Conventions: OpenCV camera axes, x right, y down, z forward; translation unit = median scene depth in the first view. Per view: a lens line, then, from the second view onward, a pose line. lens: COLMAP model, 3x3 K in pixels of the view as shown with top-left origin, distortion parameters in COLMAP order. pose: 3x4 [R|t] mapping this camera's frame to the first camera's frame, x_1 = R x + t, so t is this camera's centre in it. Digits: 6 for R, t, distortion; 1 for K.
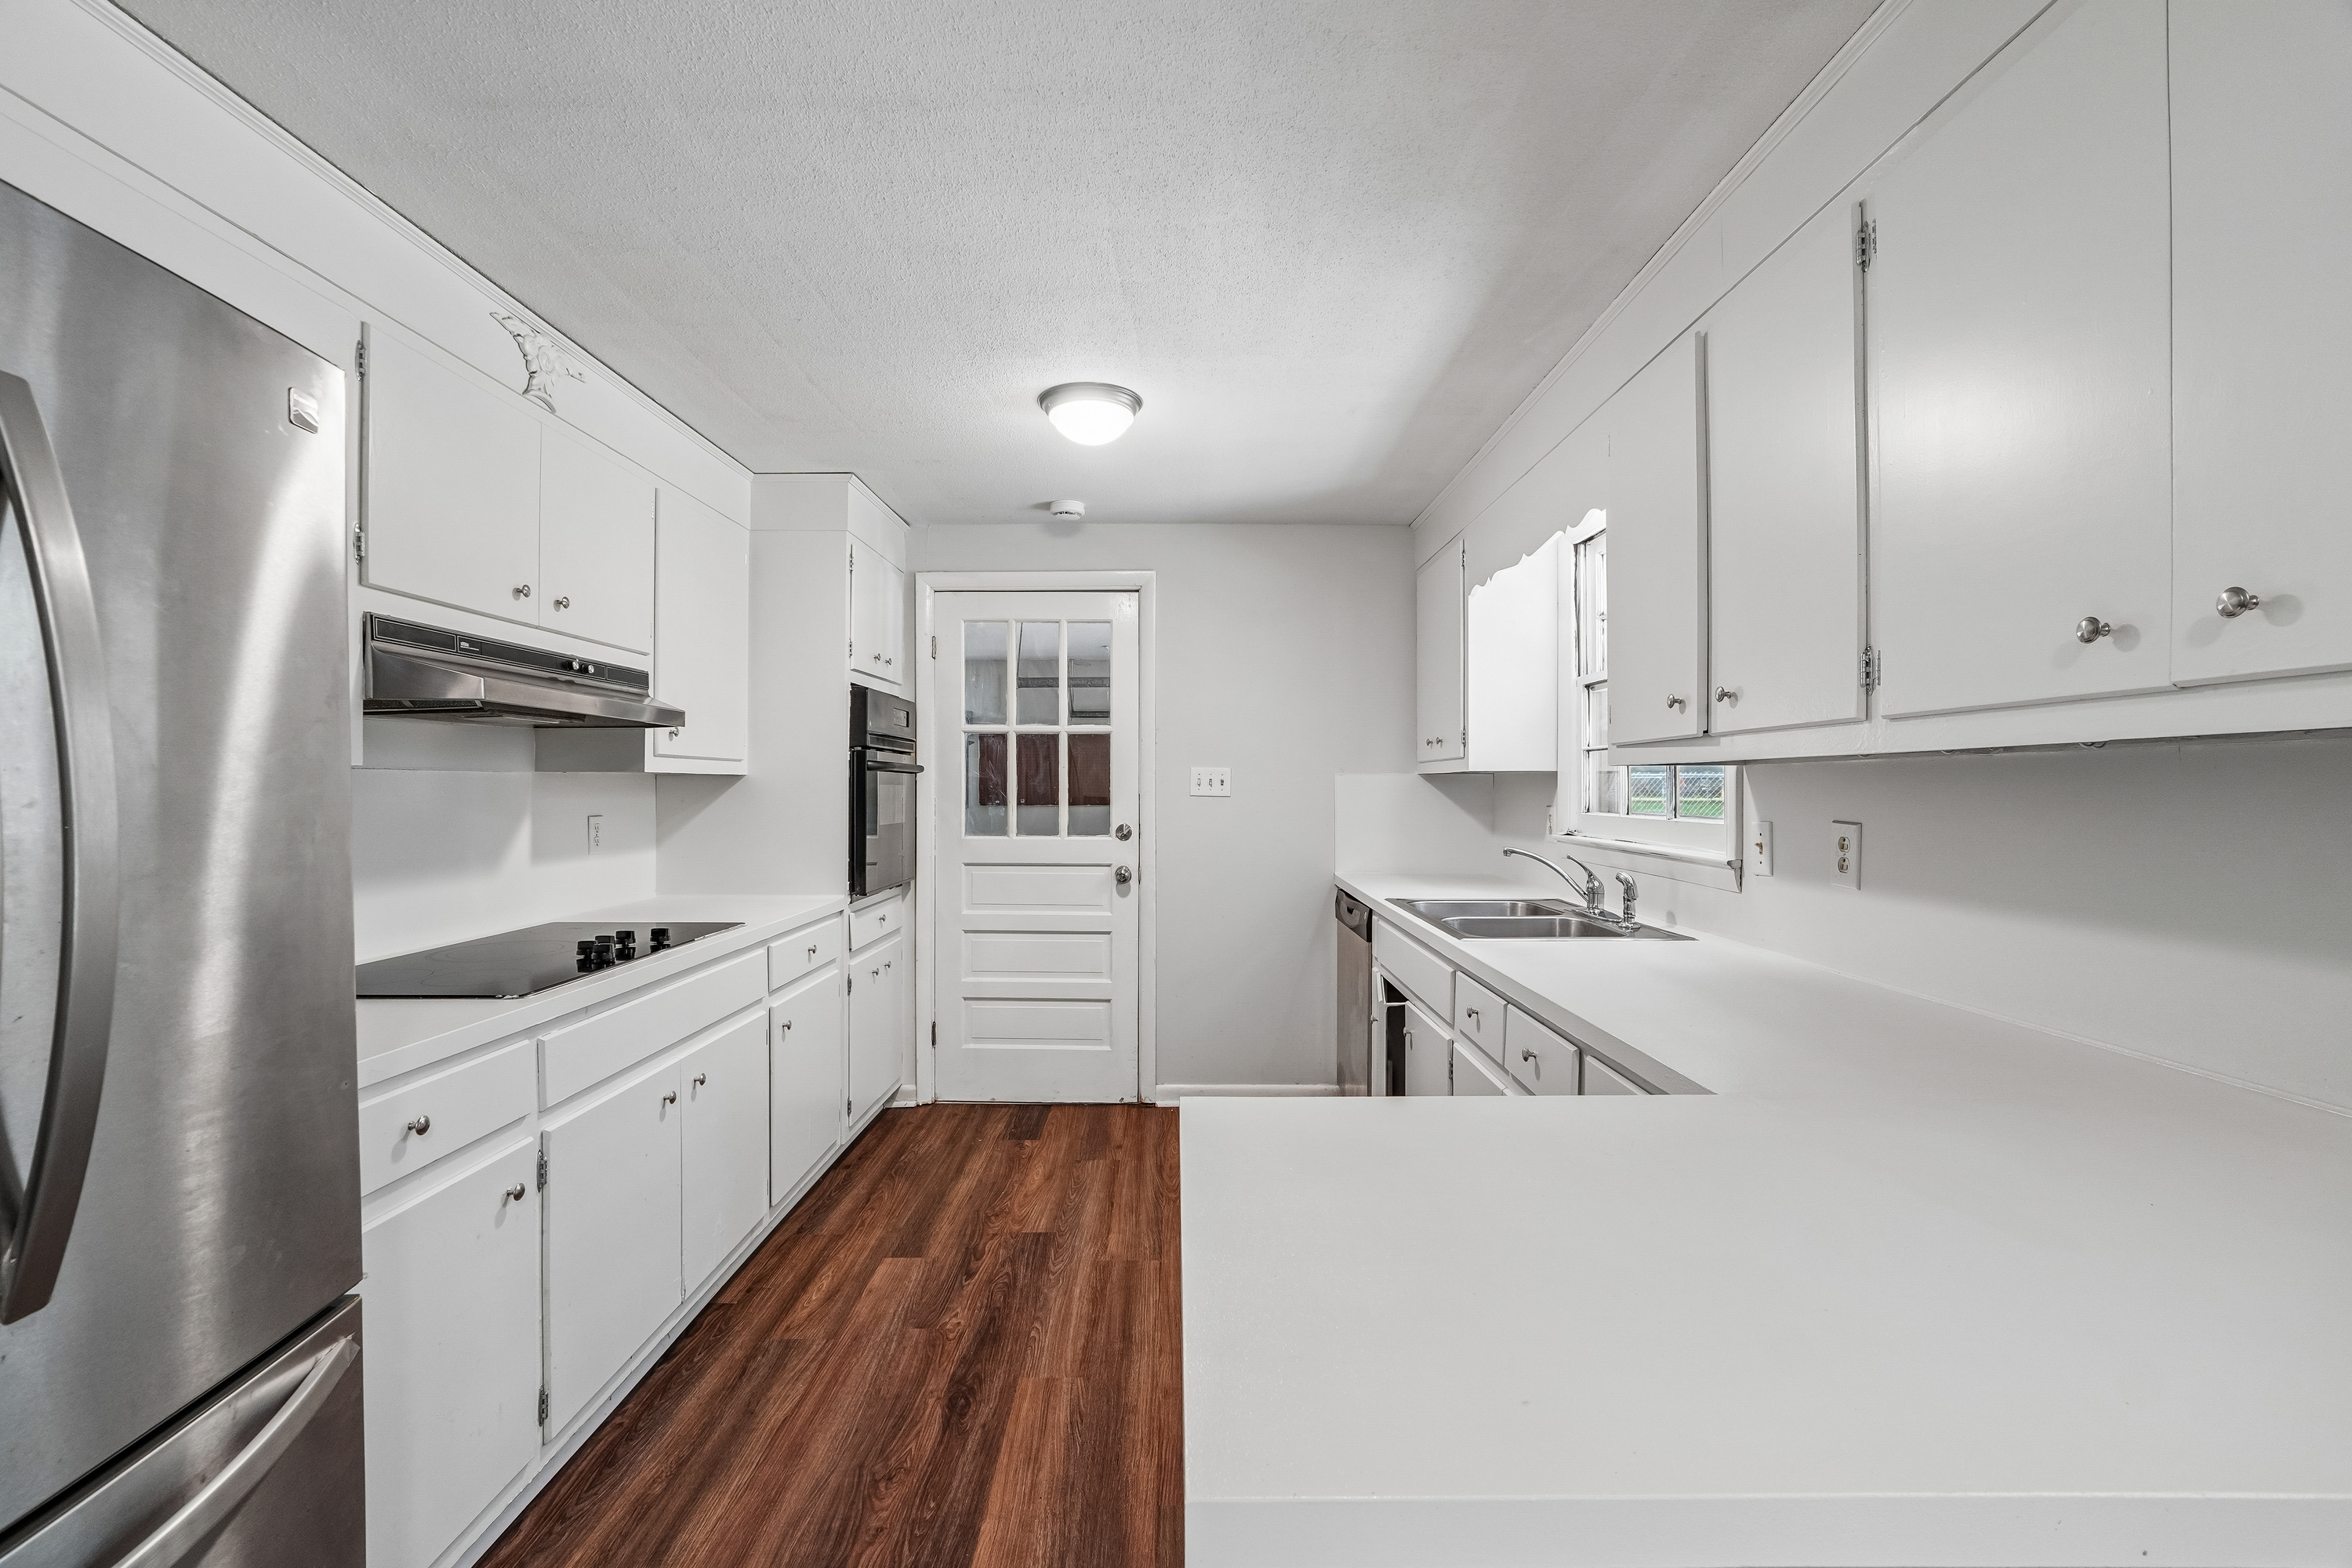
lens RADIAL K [[1016.0, 0, 1172.8], [0, 1016.0, 787.8], [0, 0, 1]] dist [-0.017503, 0.001369]
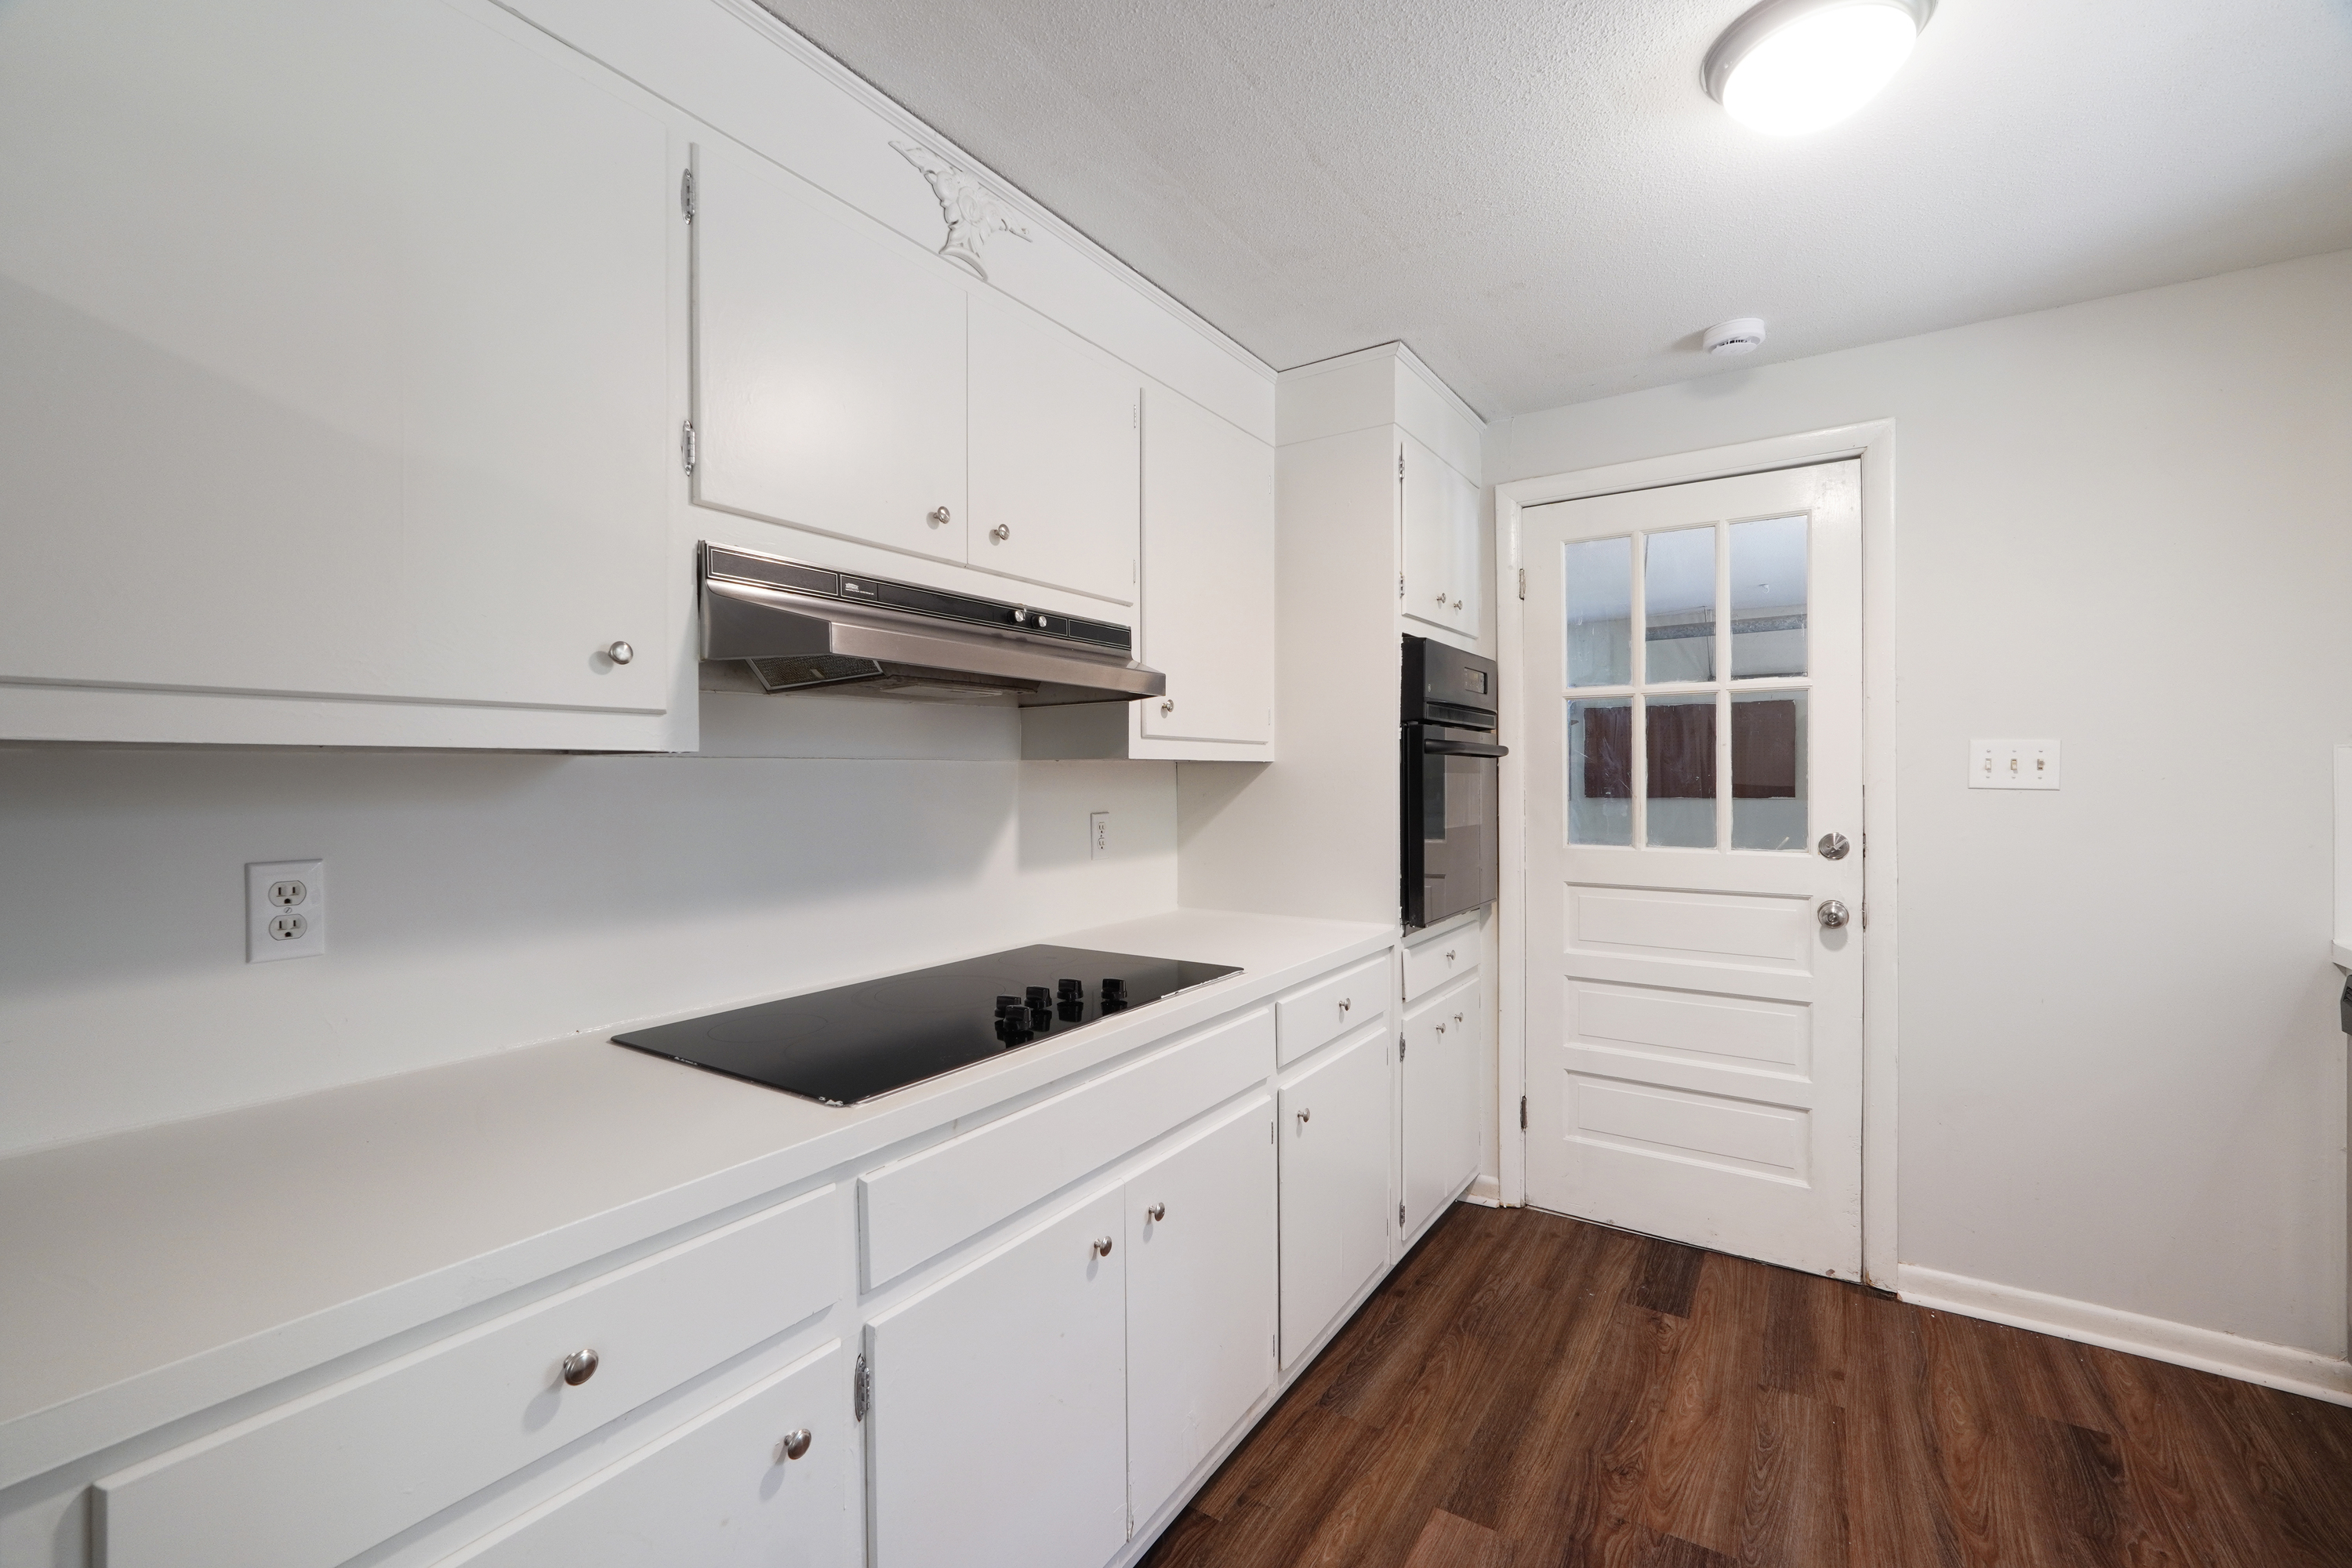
lens RADIAL K [[1016.0, 0, 1163.6], [0, 1016.0, 777.3], [0, 0, 1]] dist [-0.017503, 0.001369]
pose [[0.836715, -0.004278, -0.547622, -0.070326], [0.004895, 0.999988, -0.000334, -0.000862], [0.547617, -0.002401, 0.836726, 0.332949]]
